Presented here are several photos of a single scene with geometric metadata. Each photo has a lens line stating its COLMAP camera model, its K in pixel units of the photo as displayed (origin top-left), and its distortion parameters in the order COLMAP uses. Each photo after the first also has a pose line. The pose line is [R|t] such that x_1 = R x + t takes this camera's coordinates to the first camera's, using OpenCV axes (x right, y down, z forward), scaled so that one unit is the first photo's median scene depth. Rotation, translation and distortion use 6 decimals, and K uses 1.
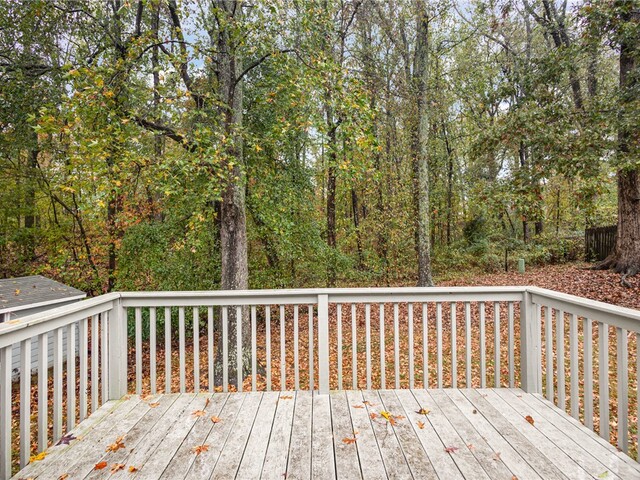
lens RADIAL K [[326.9, 0, 320.0], [0, 326.9, 240.0], [0, 0, 1]] dist [-0.000465, -0.000086]
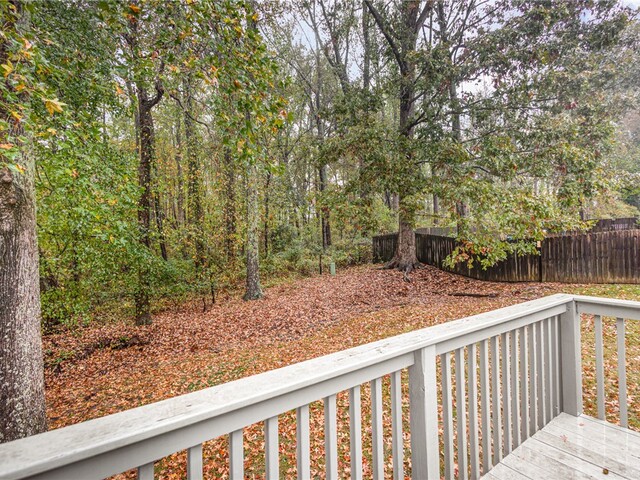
lens RADIAL K [[326.9, 0, 320.0], [0, 326.9, 240.0], [0, 0, 1]] dist [-0.000465, -0.000086]
pose [[0.828890, 0.004888, 0.559390, -0.060457], [0.007172, 0.999787, -0.019363, 0.001412], [-0.559365, 0.020062, 0.828679, 0.096657]]
